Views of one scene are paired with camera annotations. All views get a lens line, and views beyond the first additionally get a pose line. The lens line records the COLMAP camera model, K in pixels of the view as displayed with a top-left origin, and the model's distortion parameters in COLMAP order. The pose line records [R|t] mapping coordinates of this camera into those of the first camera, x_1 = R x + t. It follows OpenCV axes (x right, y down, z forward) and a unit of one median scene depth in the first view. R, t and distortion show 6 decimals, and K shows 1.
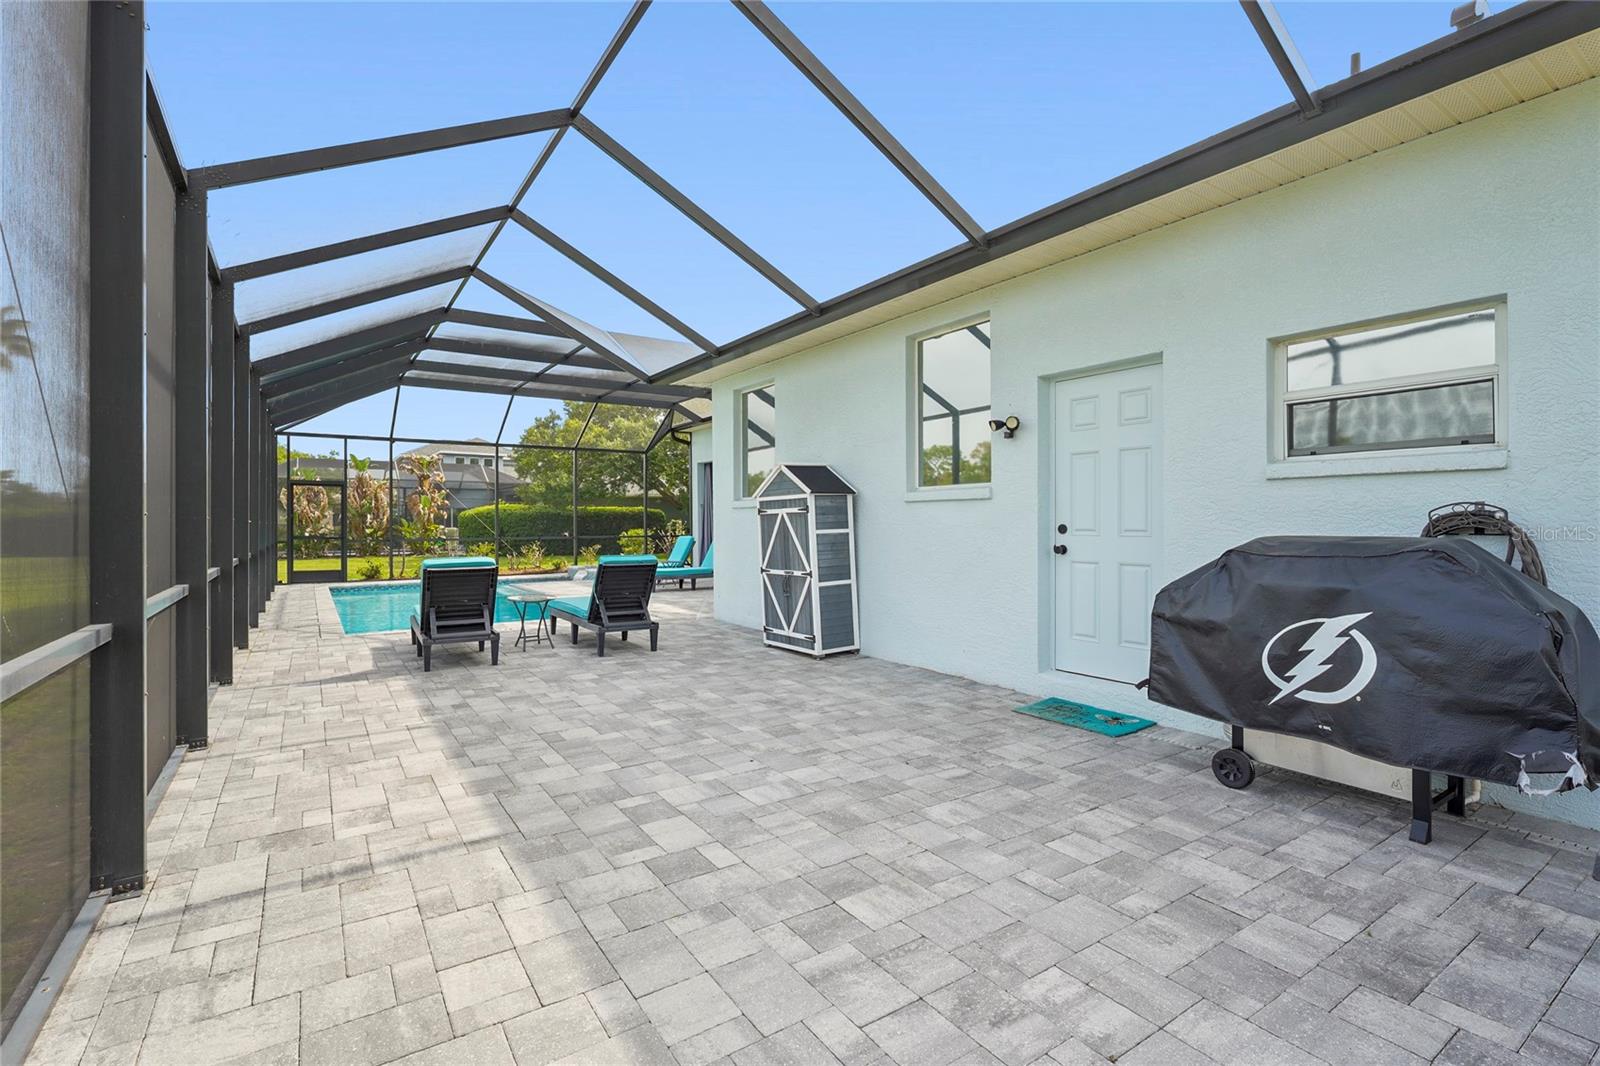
lens RADIAL K [[730.6, 0, 800.5], [0, 730.6, 524.9], [0, 0, 1]] dist [-0.000714, -0.000296]
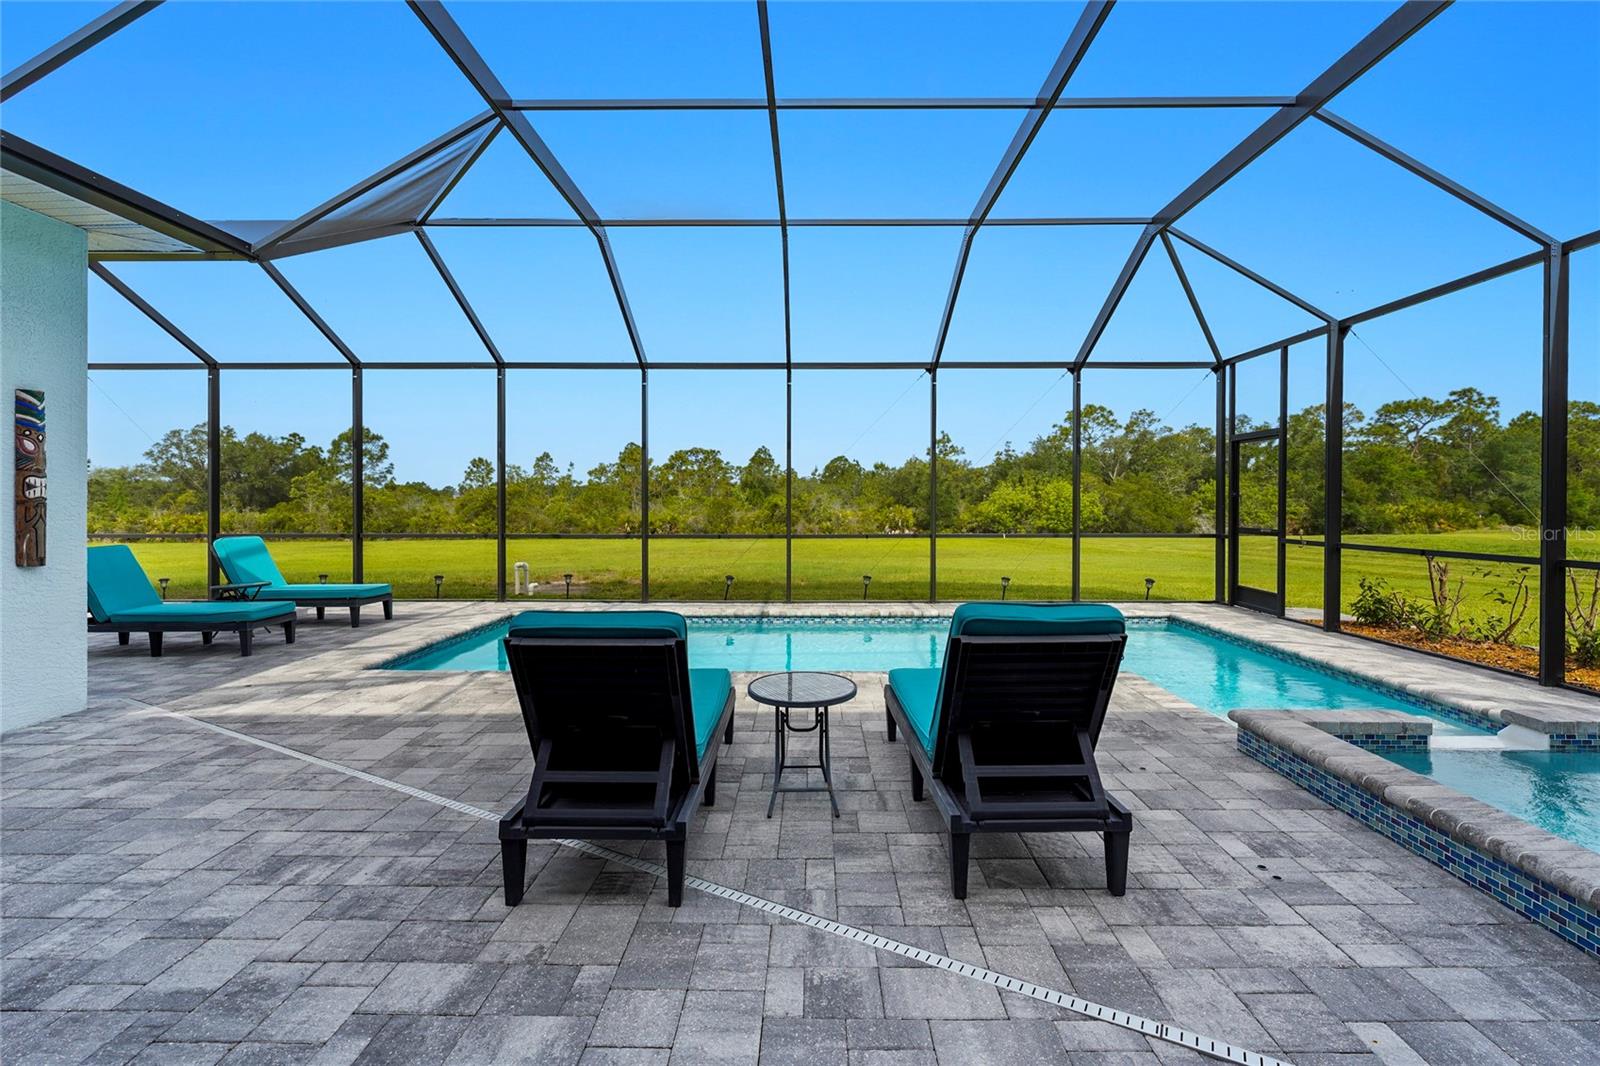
lens RADIAL K [[727.1, 0, 804.8], [0, 727.1, 507.7], [0, 0, 1]] dist [-0.001007, 0.000088]
pose [[-0.567347, 0.009474, -0.823424, 0.005124], [0.000237, 0.999936, 0.011342, -0.006121], [0.823479, 0.006239, -0.567313, 0.796191]]
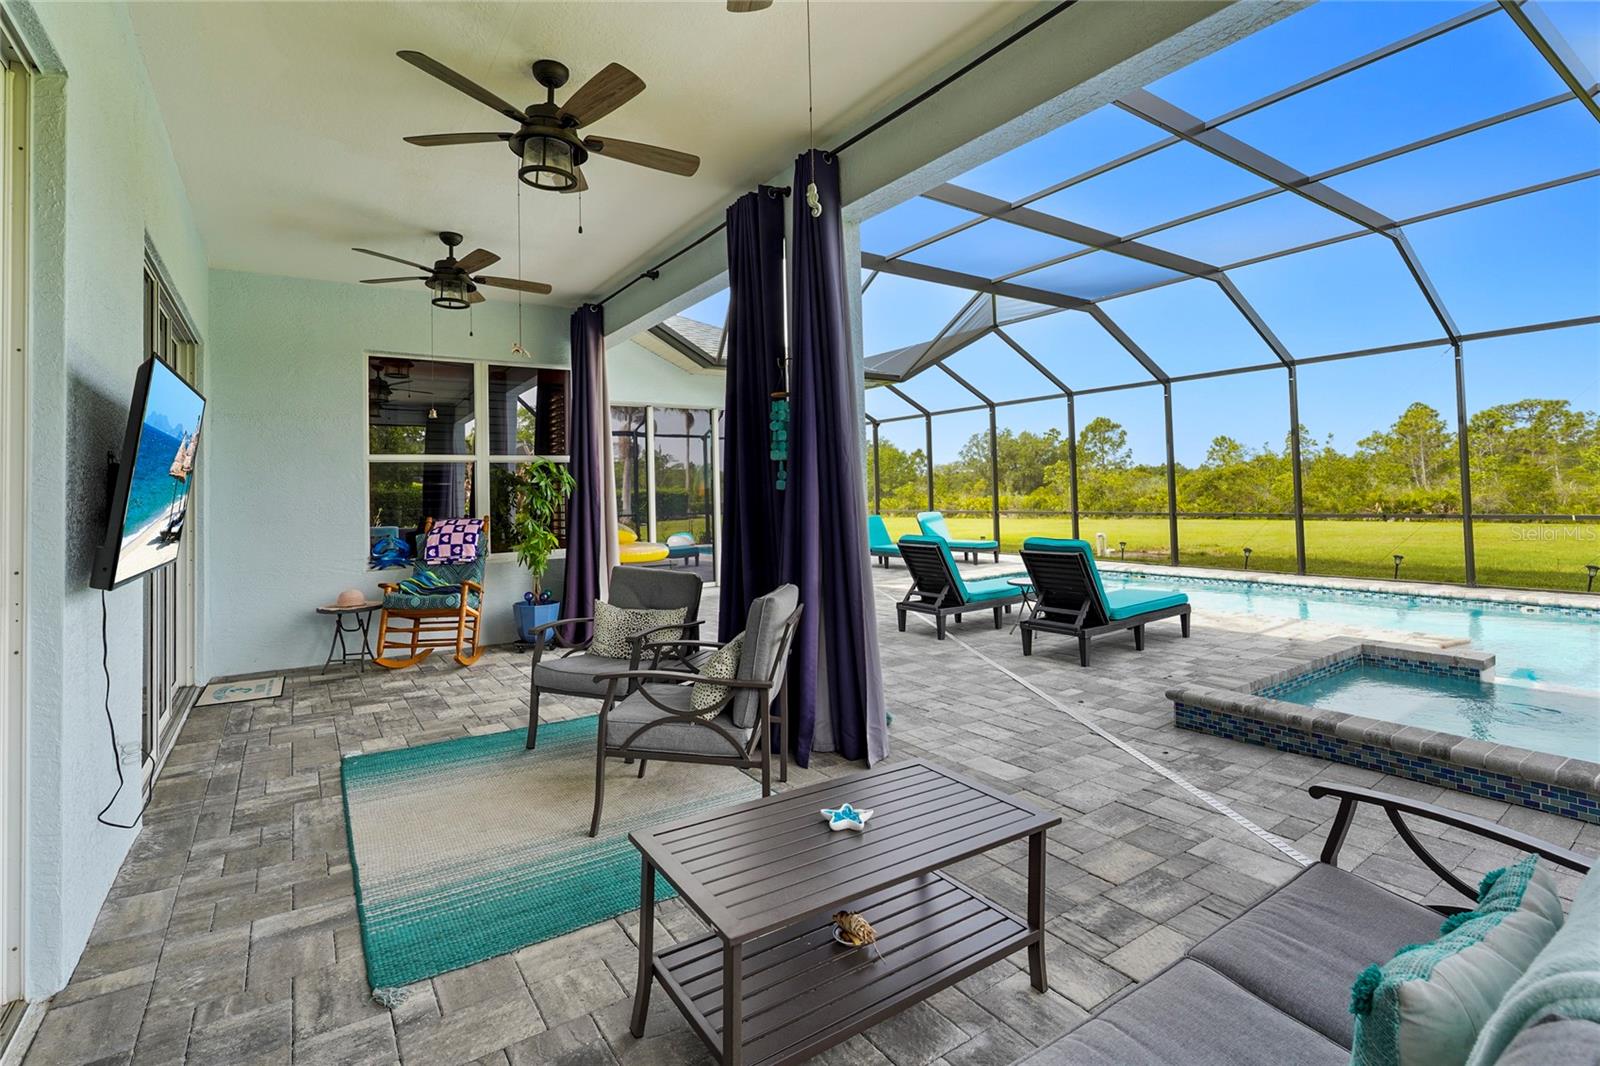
lens RADIAL K [[740.0, 0, 806.9], [0, 740.0, 469.6], [0, 0, 1]] dist [-0.000954, -0.000161]
pose [[-0.999492, 0.029160, -0.012883, -0.016224], [0.029519, 0.999154, -0.028631, -0.010485], [0.012038, -0.028997, -0.999507, 1.054274]]
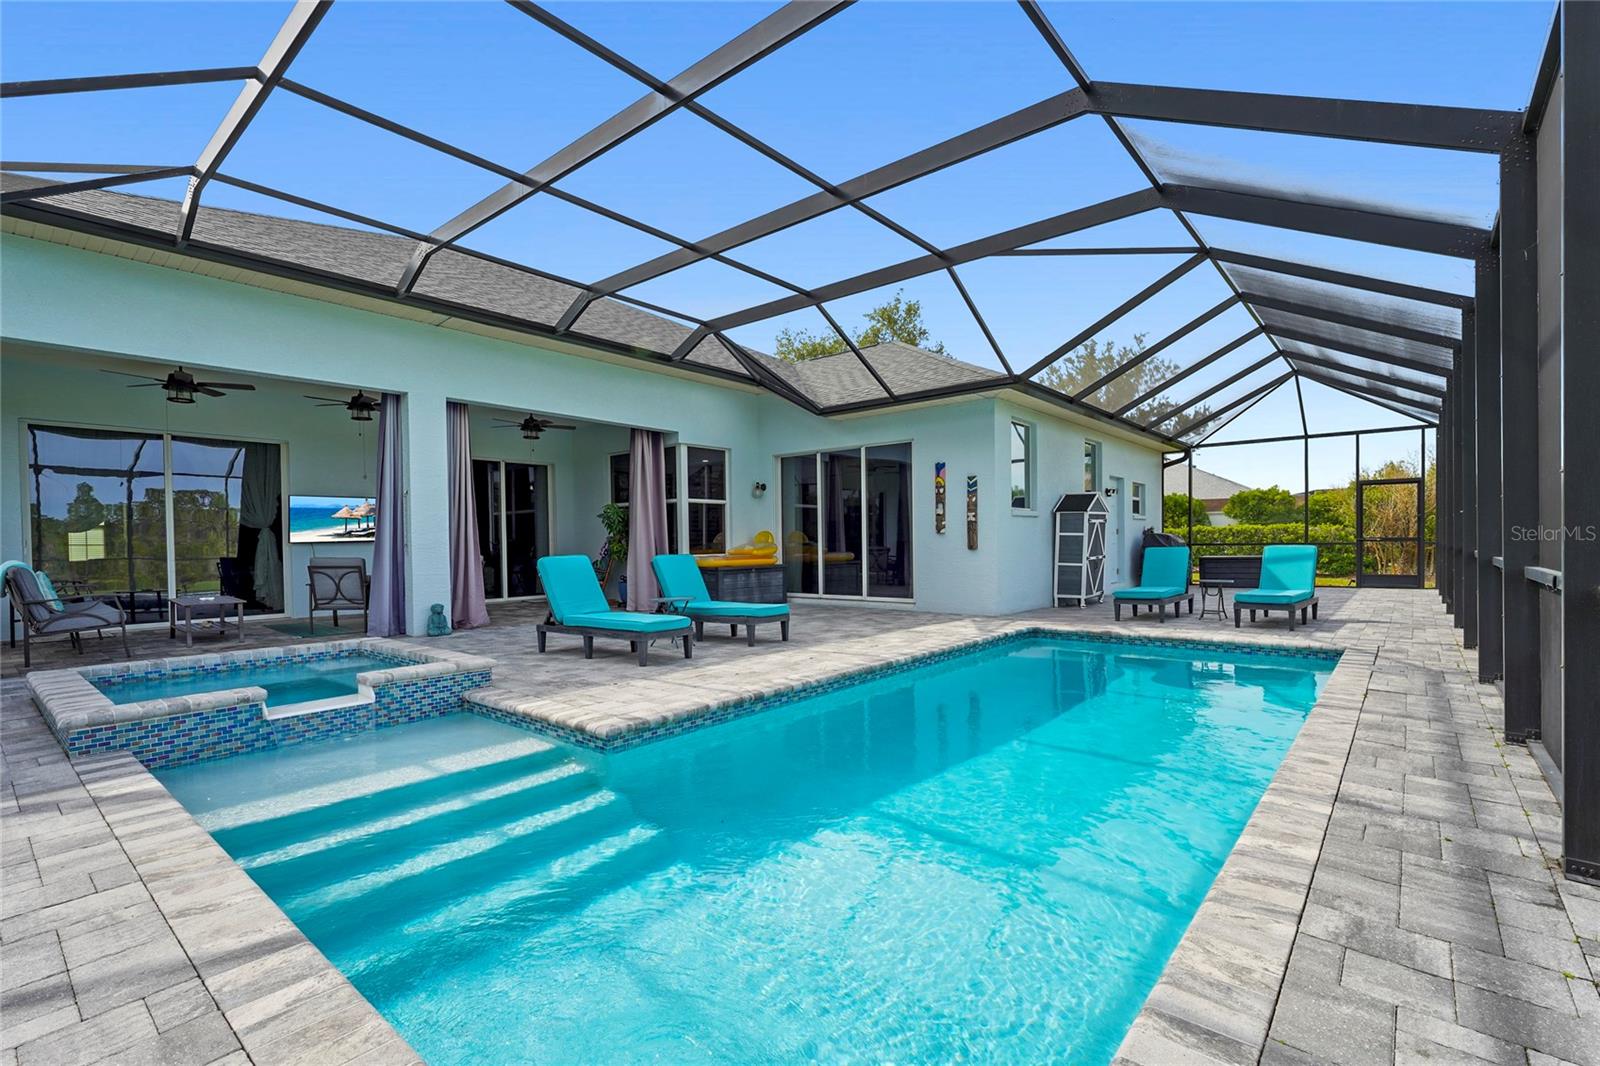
lens RADIAL K [[725.3, 0, 807.9], [0, 725.3, 550.2], [0, 0, 1]] dist [-0.001118, 0.000380]
pose [[-0.281093, -0.000743, 0.959680, -0.508958], [0.020368, 0.999770, 0.006740, 0.008344], [-0.959464, 0.021442, -0.281013, 0.744385]]
